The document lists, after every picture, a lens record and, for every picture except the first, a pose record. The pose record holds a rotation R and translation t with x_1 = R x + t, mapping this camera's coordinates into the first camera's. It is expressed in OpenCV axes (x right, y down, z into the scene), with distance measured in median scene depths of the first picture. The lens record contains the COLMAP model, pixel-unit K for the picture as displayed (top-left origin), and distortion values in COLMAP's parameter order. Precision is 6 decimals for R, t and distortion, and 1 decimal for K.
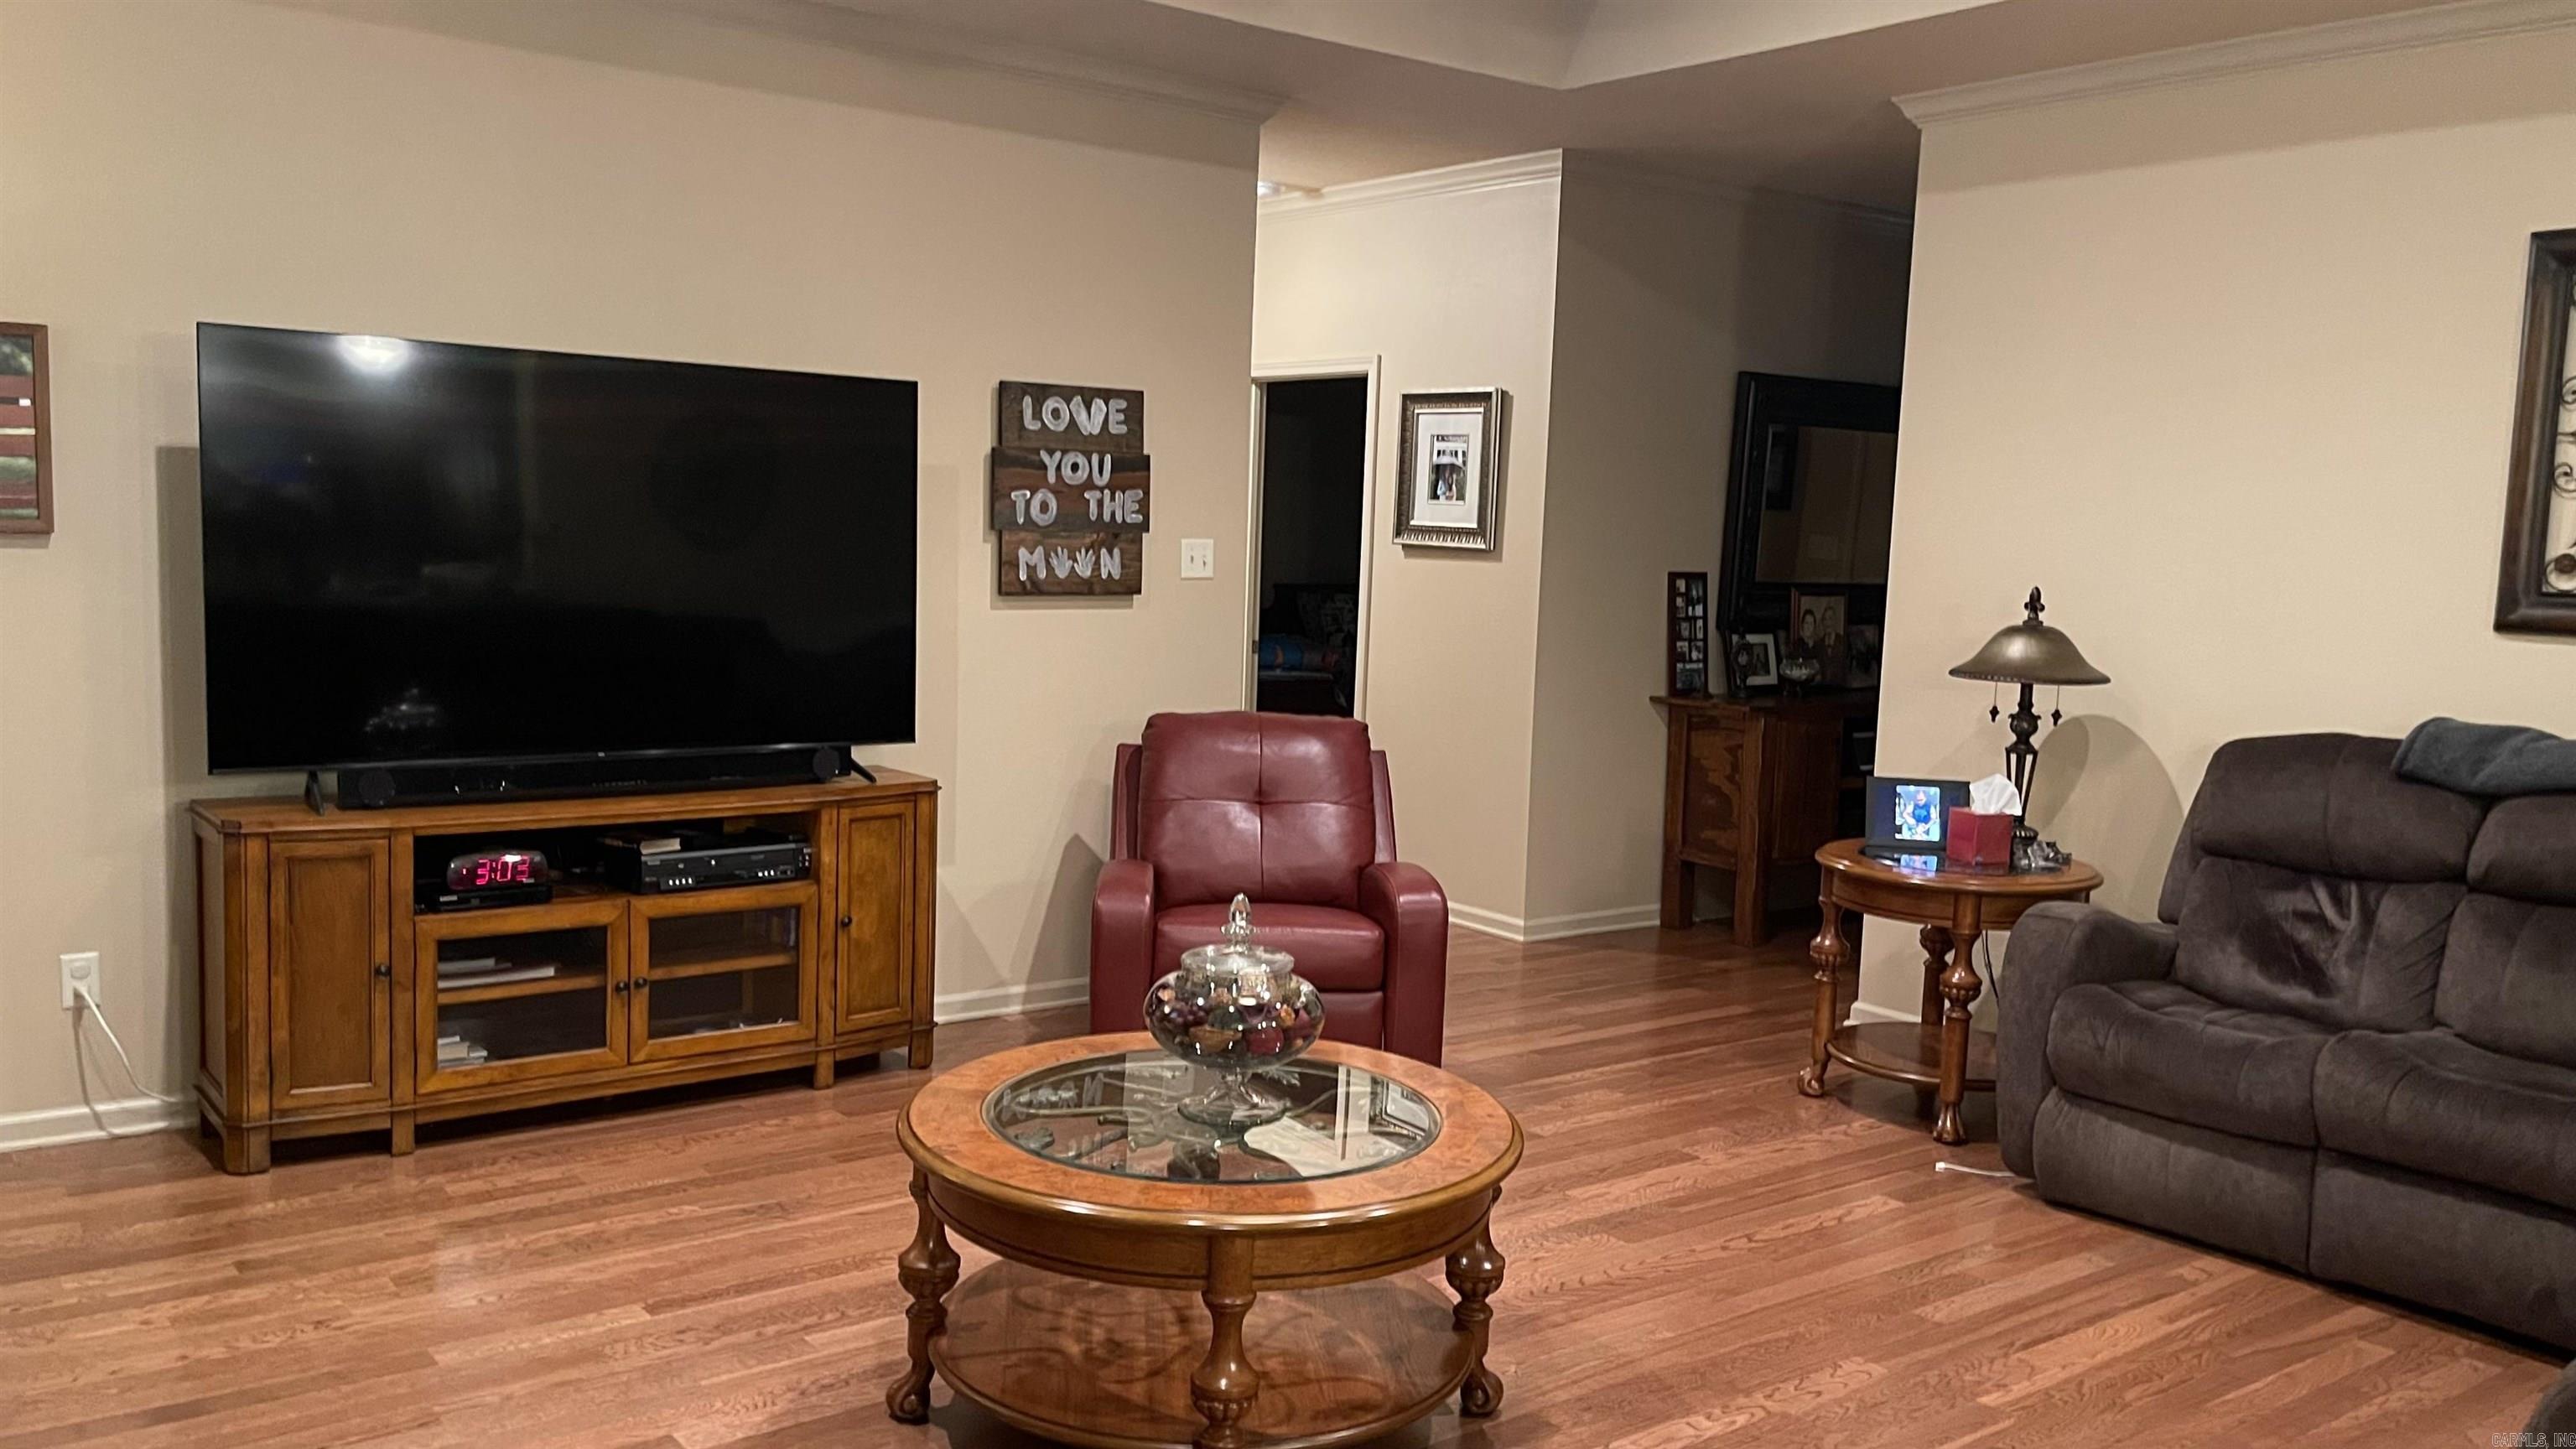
lens RADIAL K [[2046.2, 0, 1288.0], [0, 2046.2, 724.5], [0, 0, 1]] dist [0.101350, -0.118417]
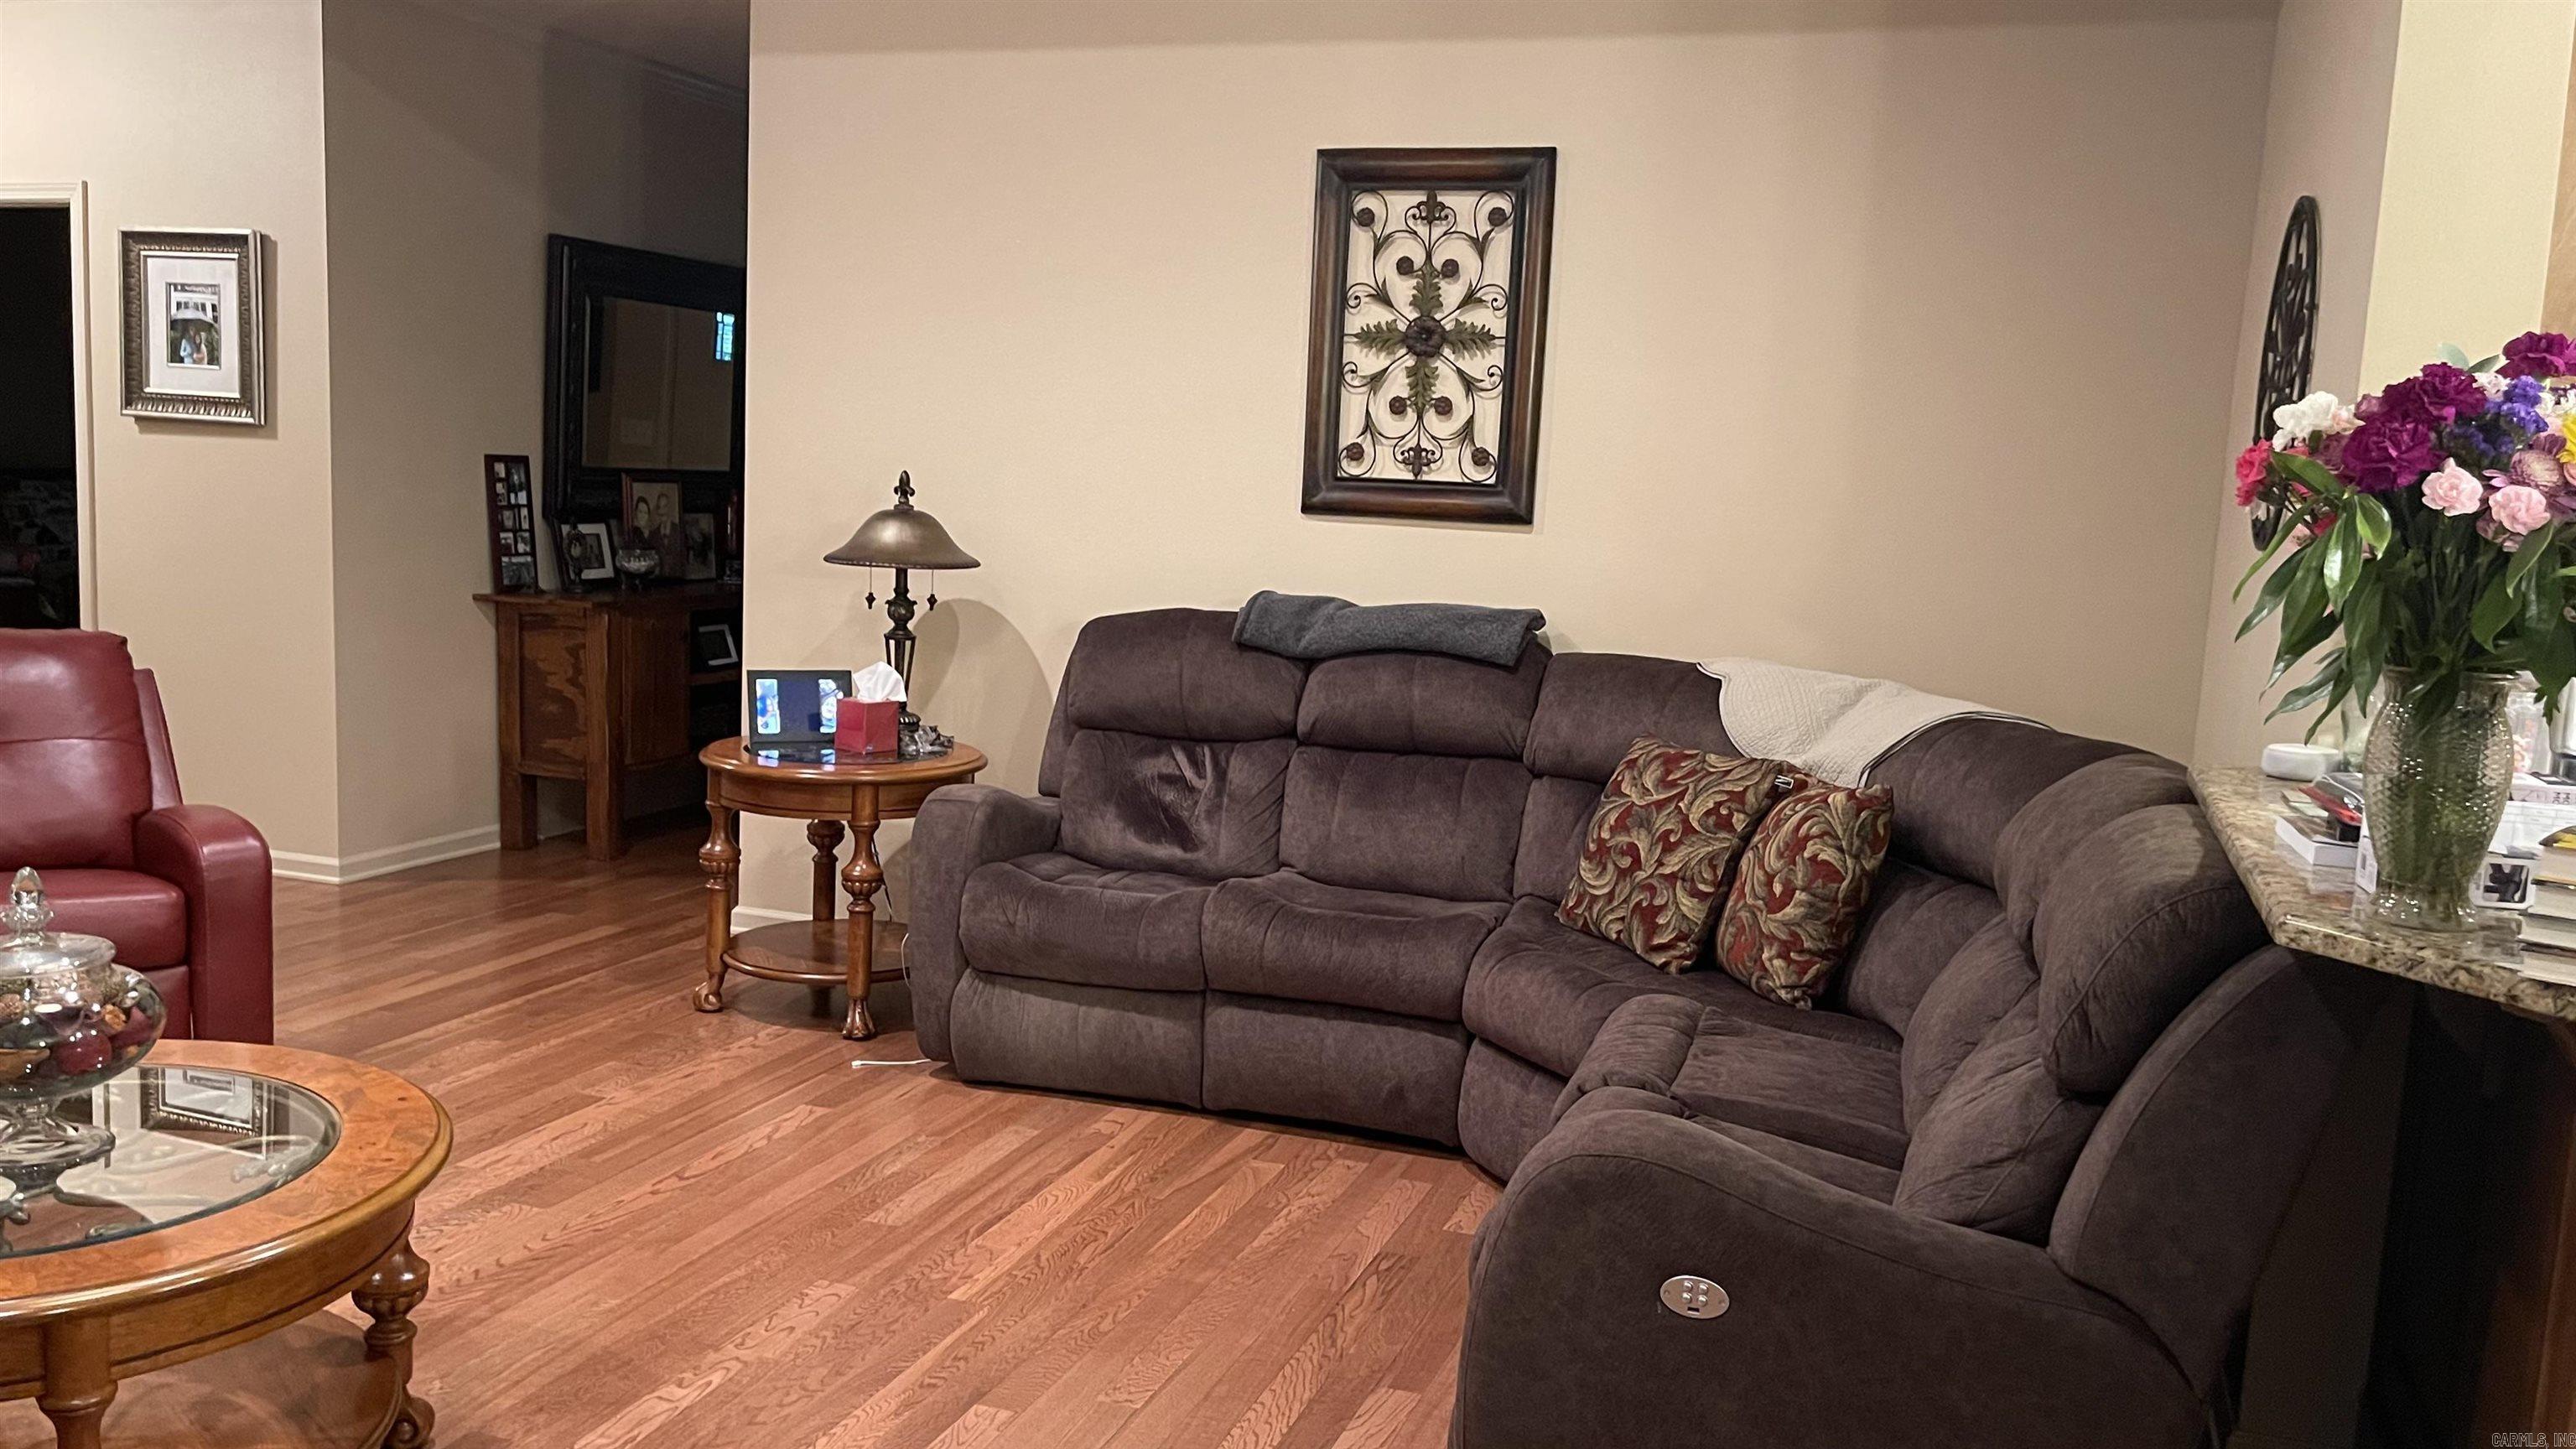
lens RADIAL K [[2048.0, 0, 1286.3], [0, 2048.0, 735.6], [0, 0, 1]] dist [0.072331, -0.083762]
pose [[0.833620, -0.068901, 0.548024, -0.037109], [0.037987, 0.996991, 0.067564, 0.000397], [-0.551030, -0.035505, 0.833730, 0.078279]]
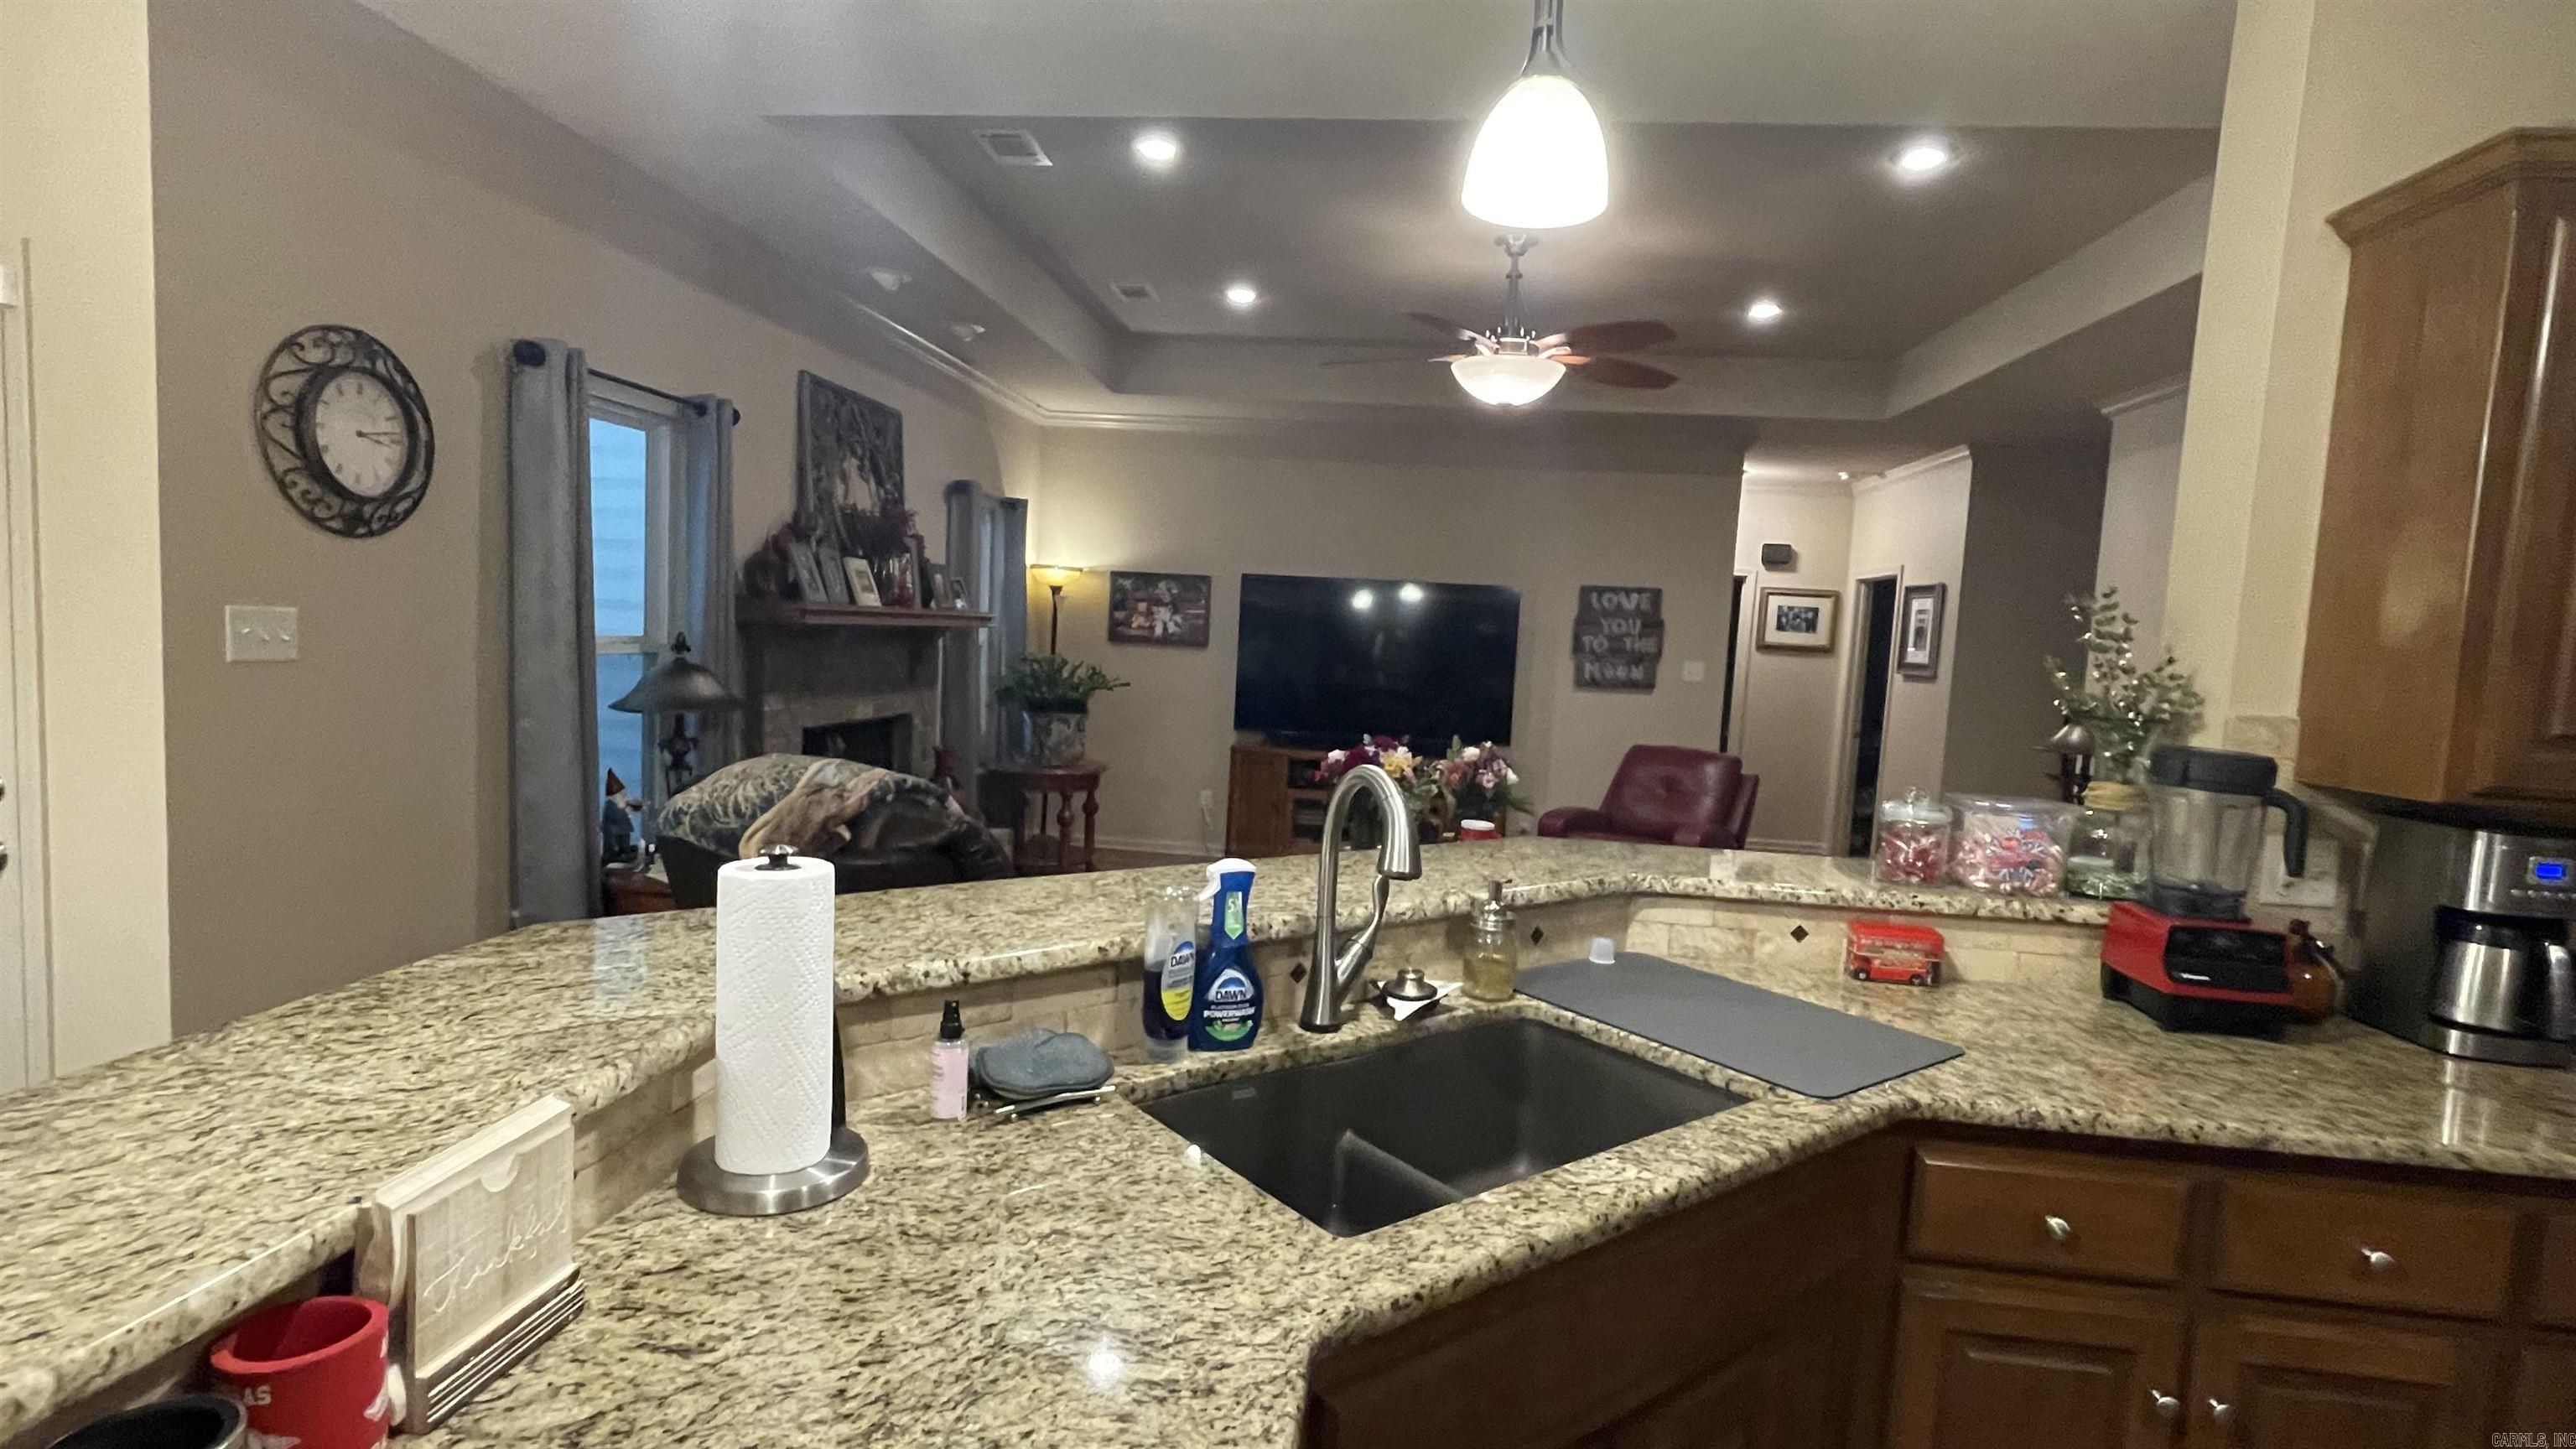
lens RADIAL K [[1248.9, 0, 1283.7], [0, 1248.9, 738.5], [0, 0, 1]] dist [0.000061, 0.000369]
pose [[0.721545, 0.061648, -0.689617, 0.619747], [-0.096762, 0.995232, -0.012273, 0.043004], [0.685572, 0.075584, 0.724070, -0.162359]]
